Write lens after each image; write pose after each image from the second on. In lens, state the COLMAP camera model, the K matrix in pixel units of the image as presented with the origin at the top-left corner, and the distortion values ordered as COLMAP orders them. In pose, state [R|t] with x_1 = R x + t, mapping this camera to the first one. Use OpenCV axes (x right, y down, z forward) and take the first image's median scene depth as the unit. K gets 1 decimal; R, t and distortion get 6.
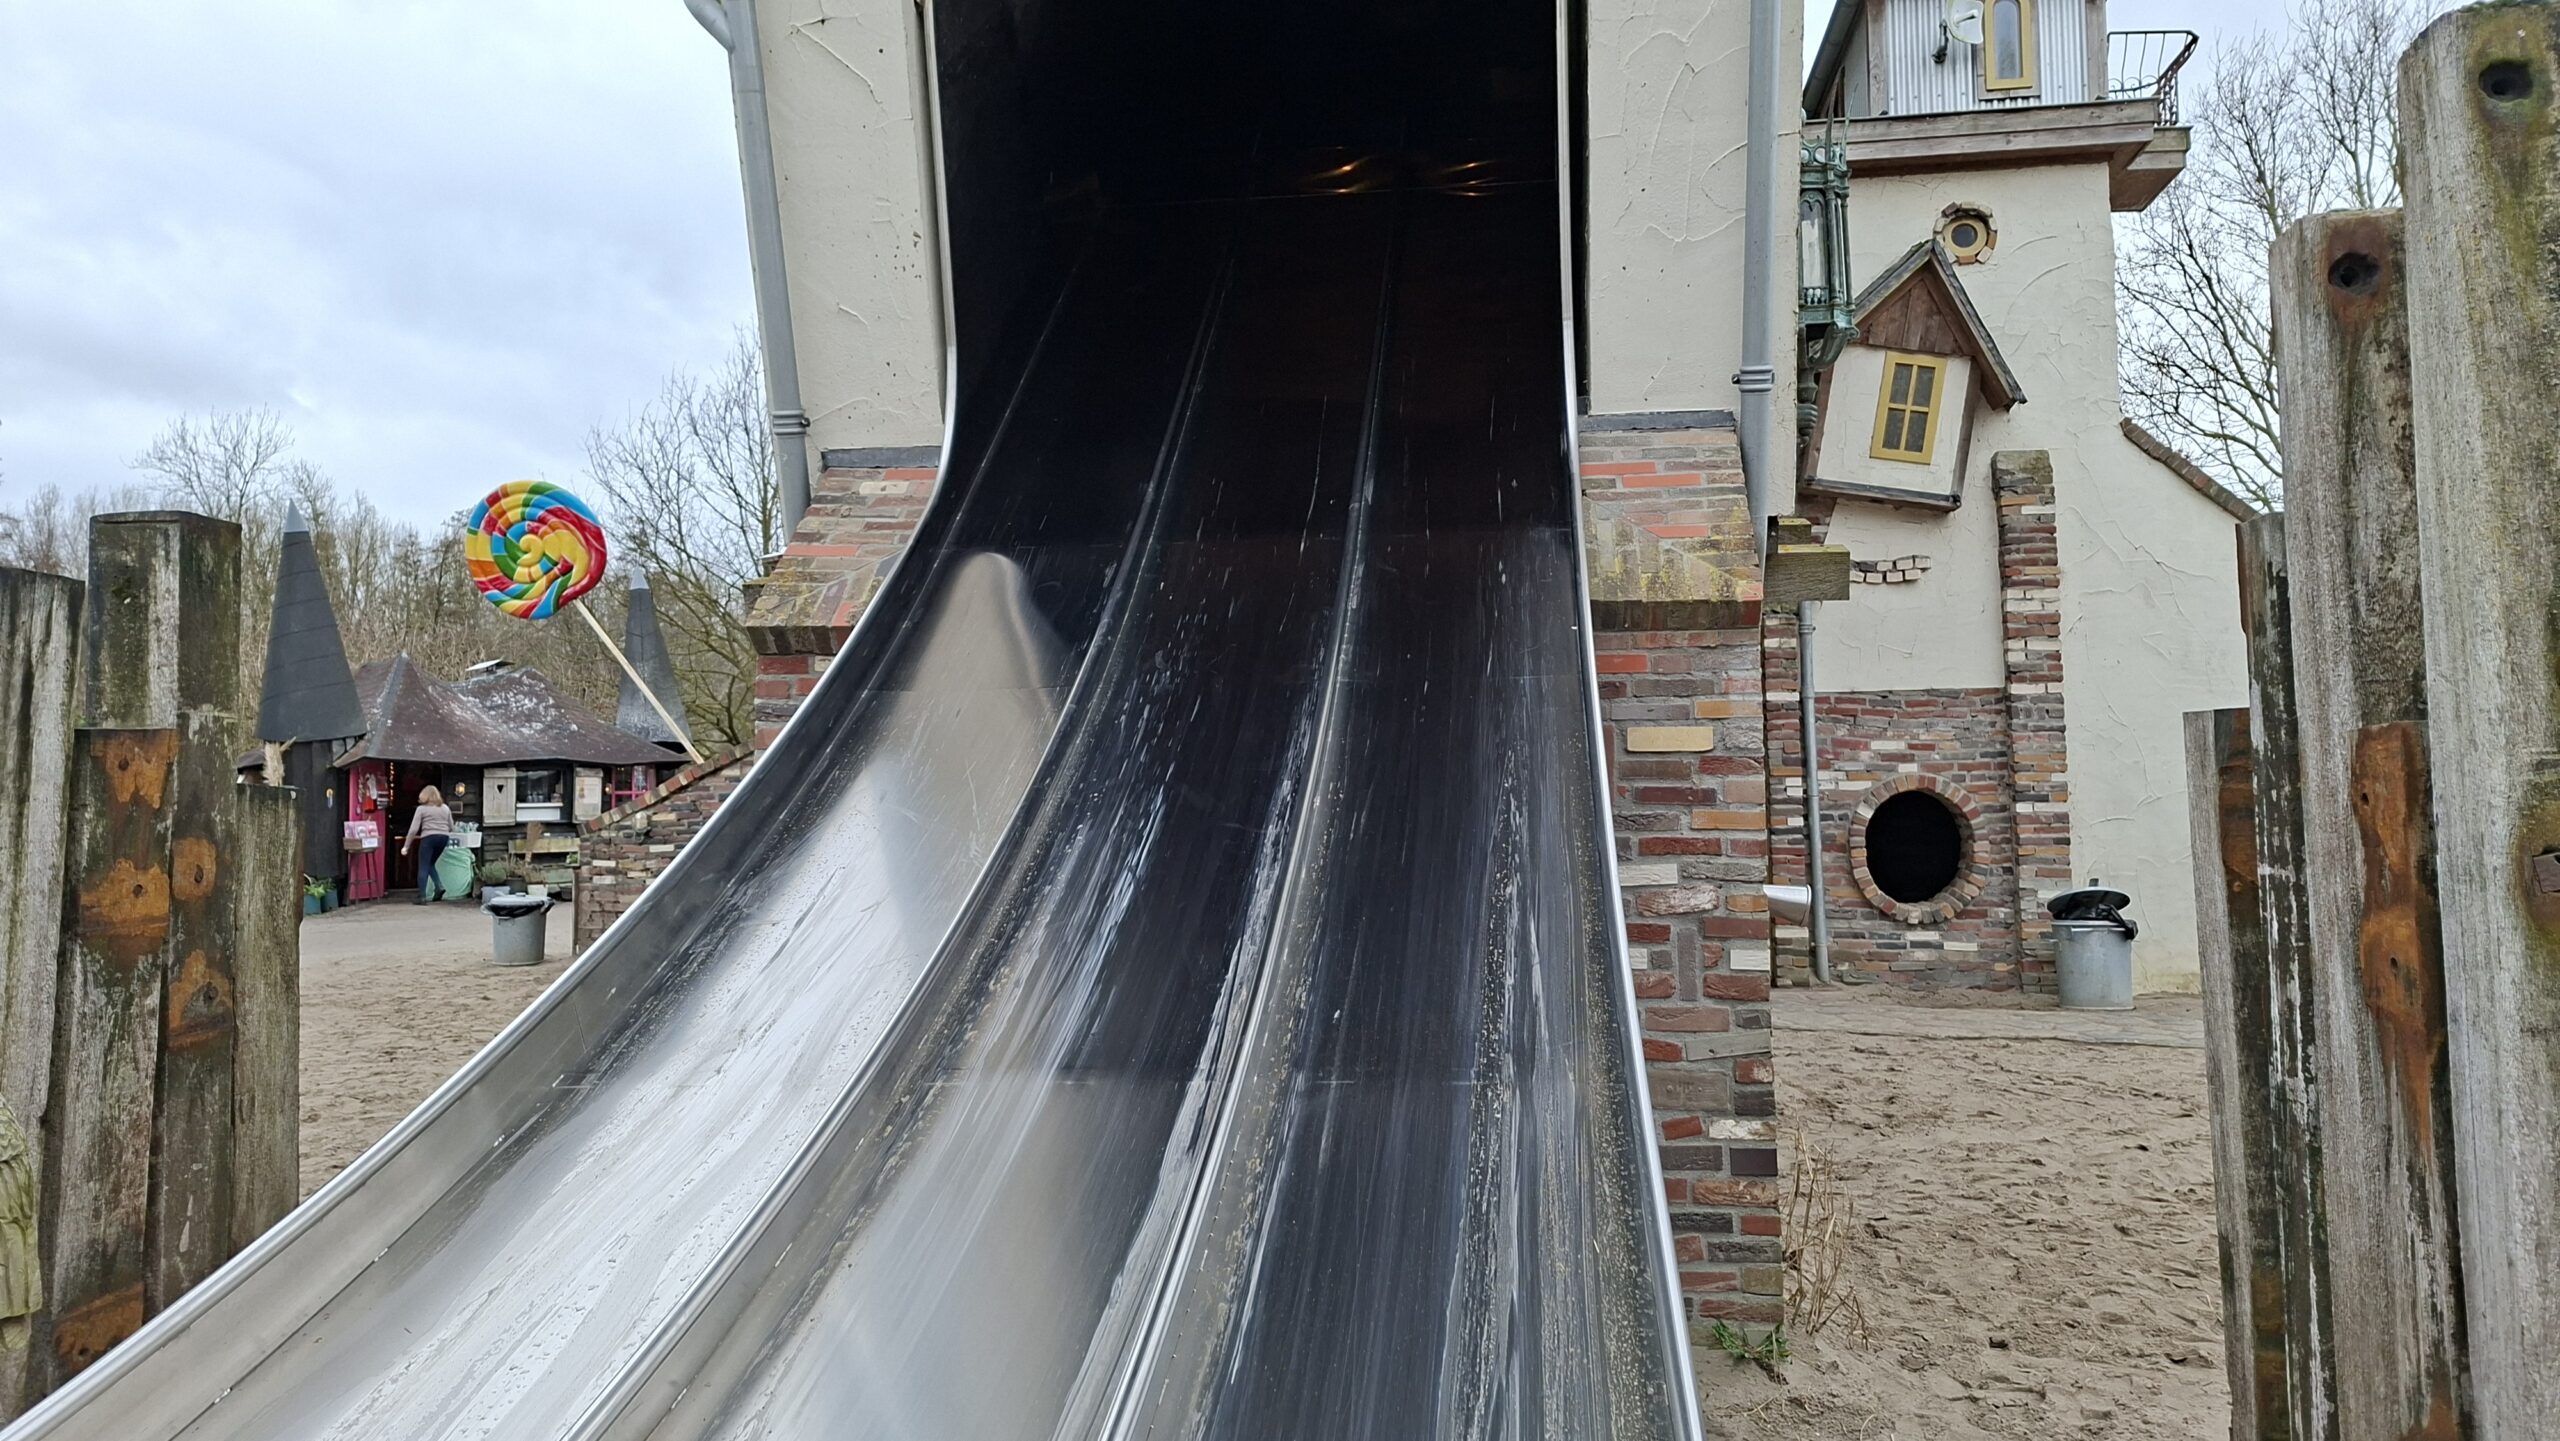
lens RADIAL K [[1840.0, 0, 1323.9], [0, 1840.0, 732.7], [0, 0, 1]] dist [0.070683, -0.029068]
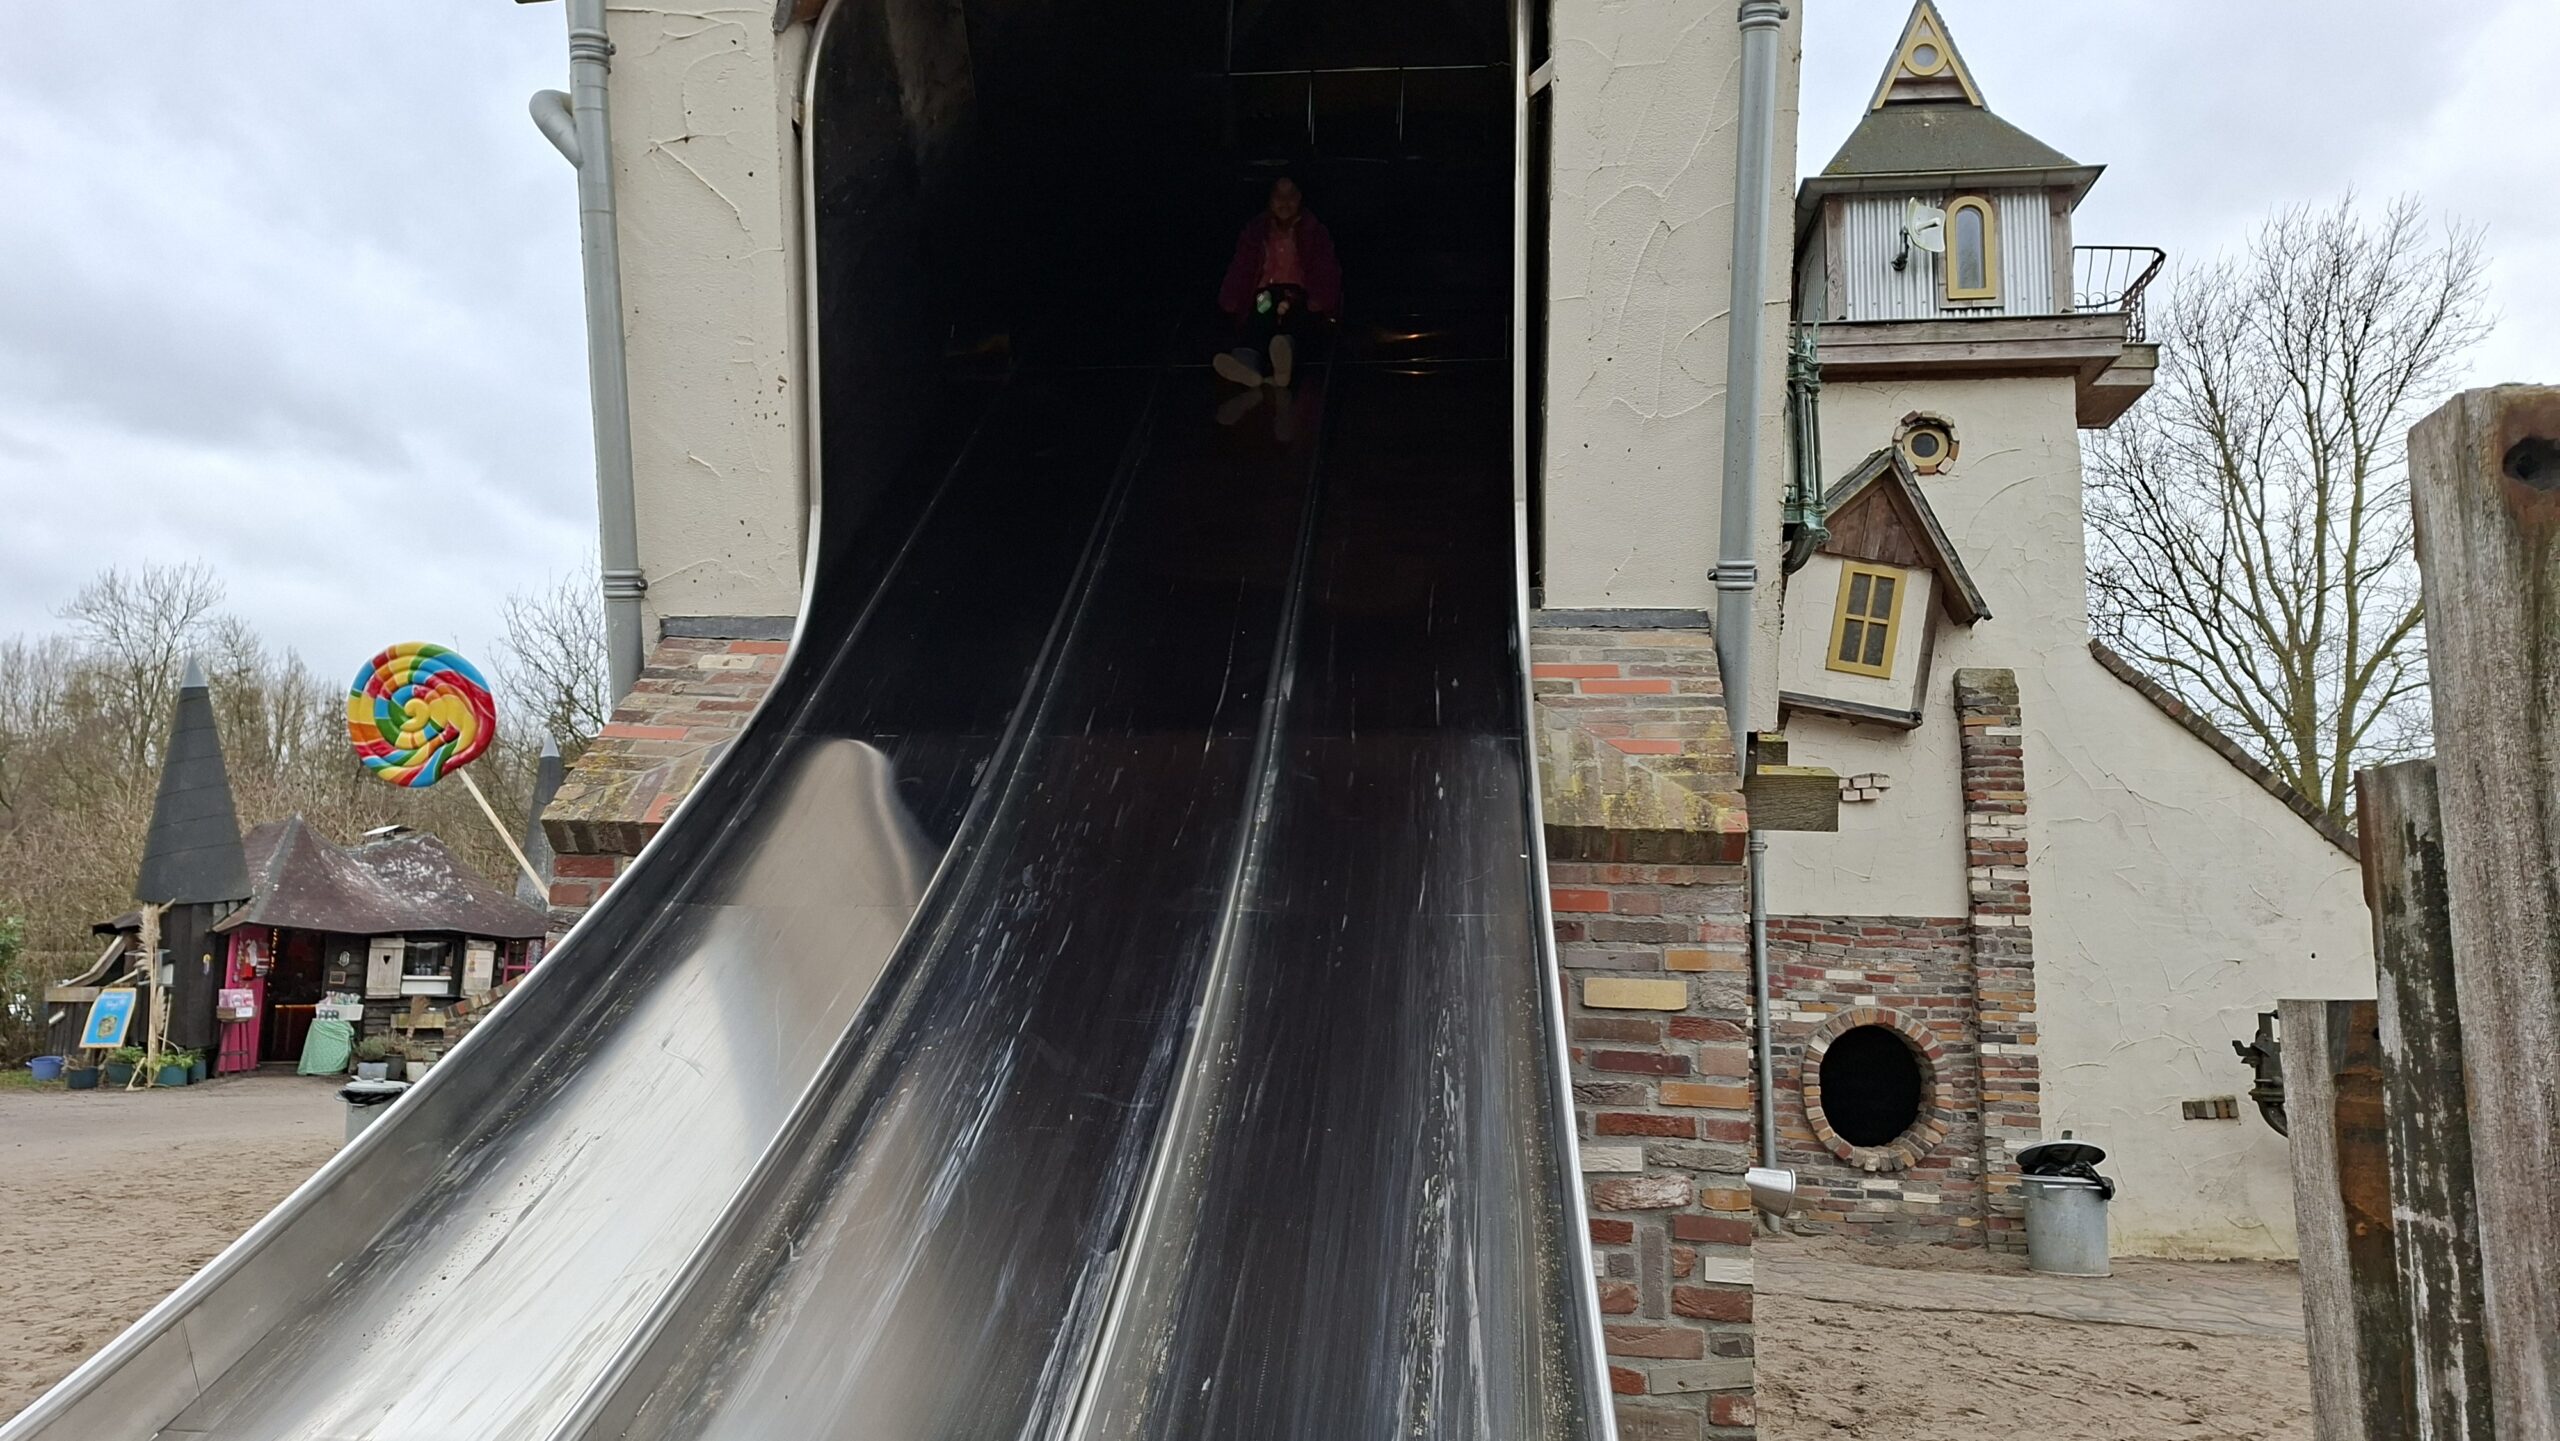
lens RADIAL K [[1840.0, 0, 1300.0], [0, 1840.0, 745.8], [0, 0, 1]] dist [0.070683, -0.029068]
pose [[0.999109, 0.035571, 0.022718, 0.011830], [-0.033243, 0.994856, -0.095686, -0.020867], [-0.026004, 0.094846, 0.995152, 0.144530]]
